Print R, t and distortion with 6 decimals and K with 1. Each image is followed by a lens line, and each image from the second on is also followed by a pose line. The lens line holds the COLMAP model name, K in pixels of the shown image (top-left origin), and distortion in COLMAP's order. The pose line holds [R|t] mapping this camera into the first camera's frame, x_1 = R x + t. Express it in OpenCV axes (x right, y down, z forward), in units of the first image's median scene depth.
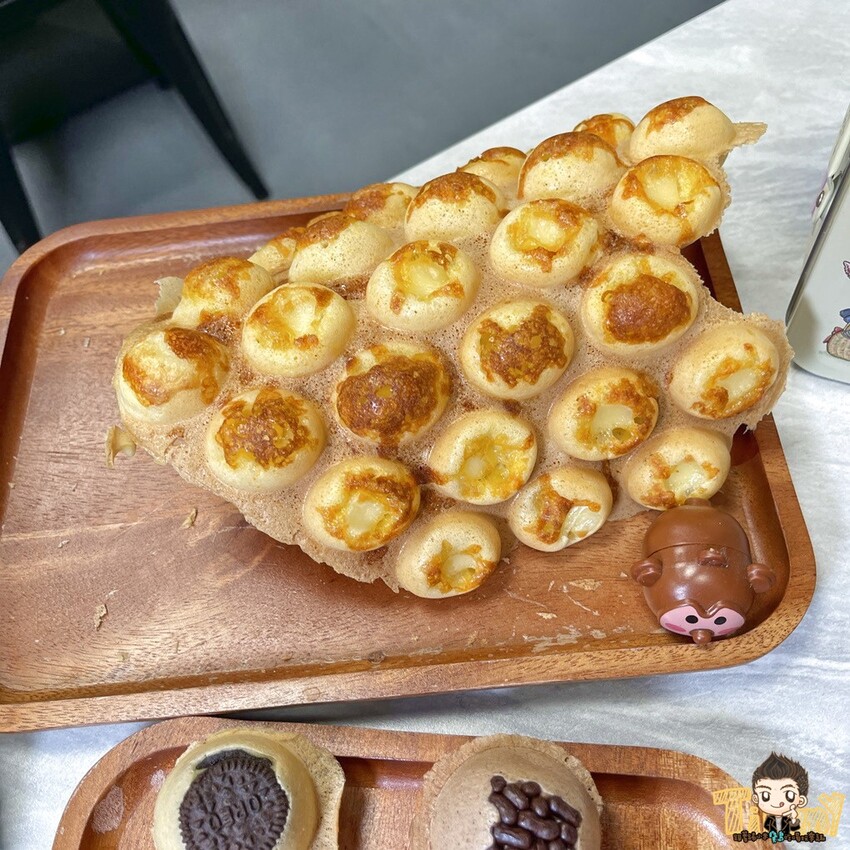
lens RADIAL K [[886.4, 0, 428.7], [0, 886.4, 426.1], [0, 0, 1]] dist [0.015736, 0.000000]
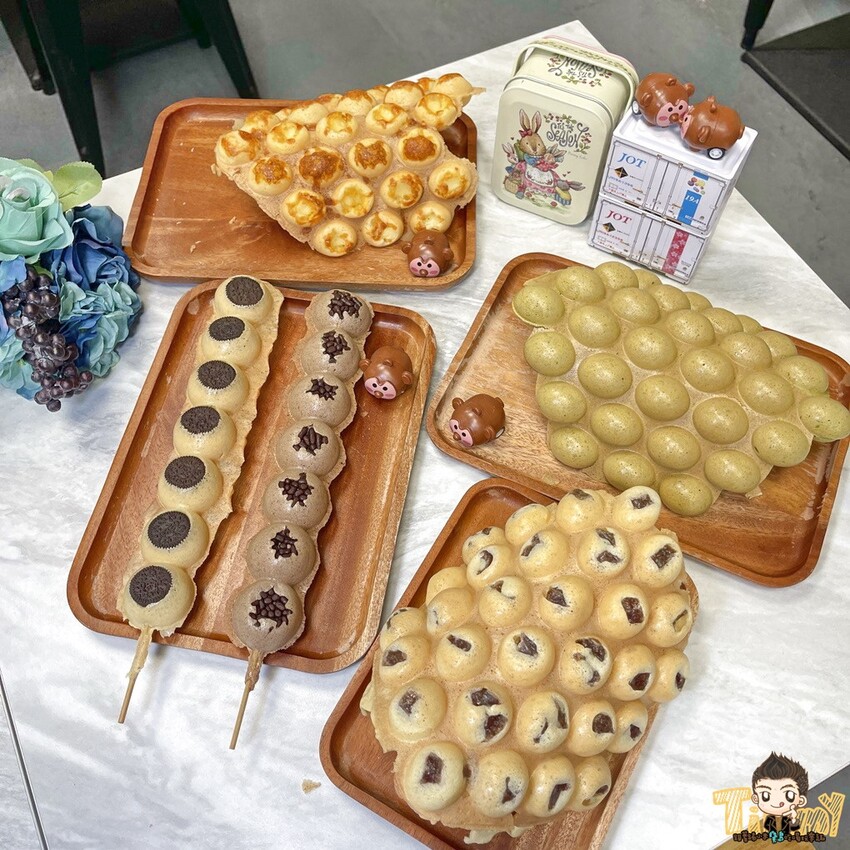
lens RADIAL K [[886.4, 0, 419.7], [0, 886.4, 425.5], [0, 0, 1]] dist [0.015736, 0.000000]
pose [[0.990606, 0.135526, 0.018212, 0.306159], [-0.135589, 0.990763, 0.002227, 0.677553], [-0.017742, -0.004676, 0.999832, -1.645692]]
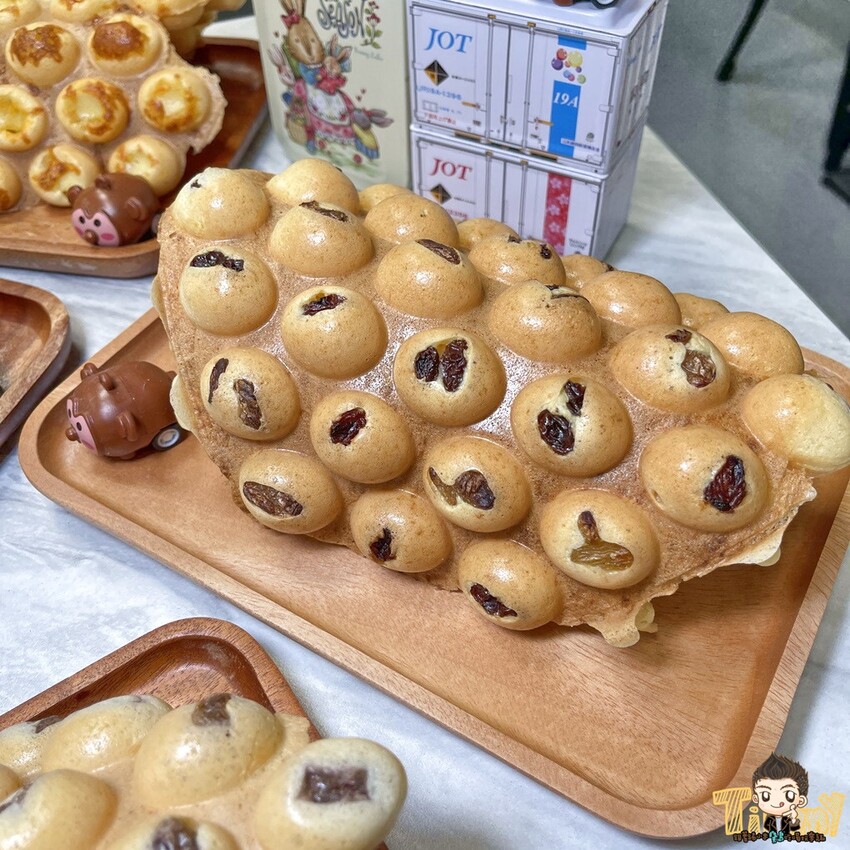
lens RADIAL K [[886.4, 0, 427.4], [0, 886.4, 420.5], [0, 0, 1]] dist [0.015736, 0.000000]
pose [[0.967864, 0.218875, -0.123827, 1.114738], [-0.237367, 0.957746, -0.162416, 0.643660], [0.083046, 0.186589, 0.978922, -0.389116]]
